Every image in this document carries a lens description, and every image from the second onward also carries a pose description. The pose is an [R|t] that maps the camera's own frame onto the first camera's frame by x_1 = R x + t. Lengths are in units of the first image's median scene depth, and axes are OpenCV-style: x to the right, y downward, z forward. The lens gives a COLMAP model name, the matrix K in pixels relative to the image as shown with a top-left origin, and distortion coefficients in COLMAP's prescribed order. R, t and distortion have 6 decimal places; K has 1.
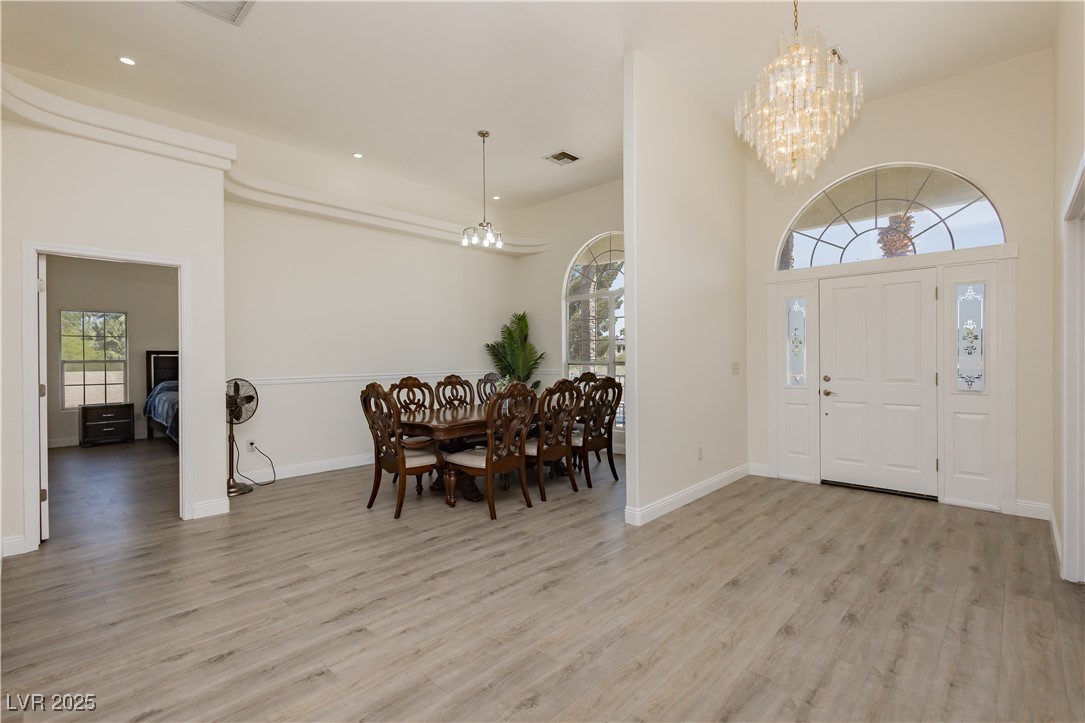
lens RADIAL K [[497.7, 0, 542.5], [0, 497.7, 361.5], [0, 0, 1]] dist [0.004561, 0.000723]
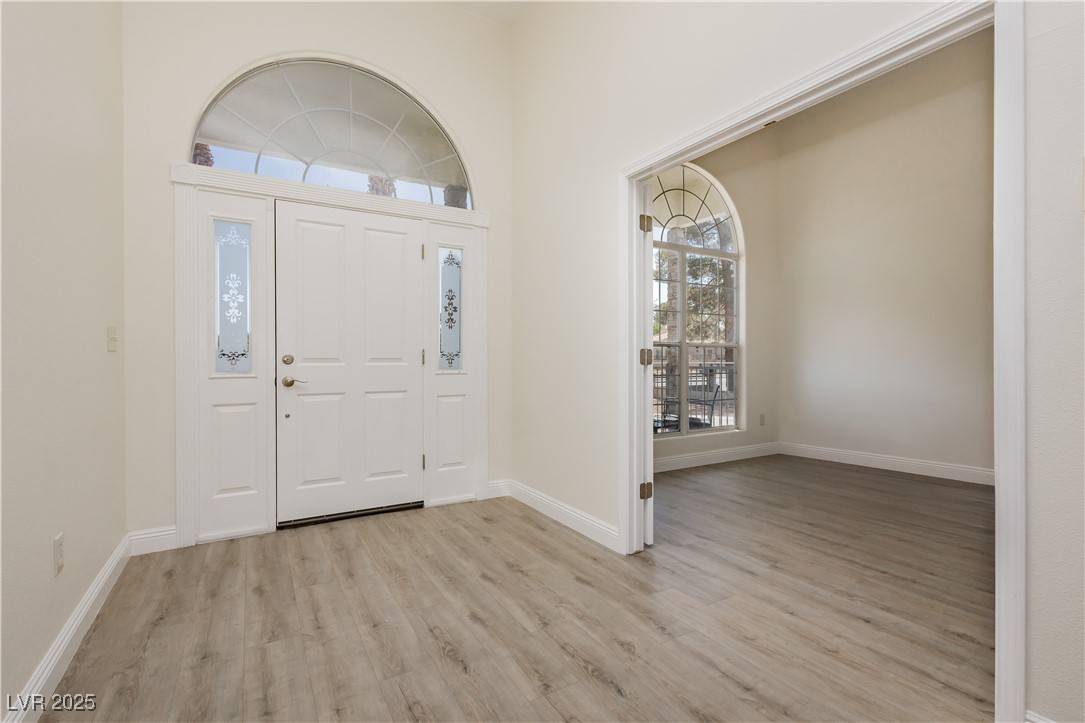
lens RADIAL K [[497.7, 0, 542.5], [0, 497.7, 361.5], [0, 0, 1]] dist [0.004561, 0.000723]
pose [[0.268014, 0.002379, 0.963412, 0.069632], [0.007872, 0.999958, -0.004659, 0.057987], [-0.963383, 0.008833, 0.267984, 0.717668]]
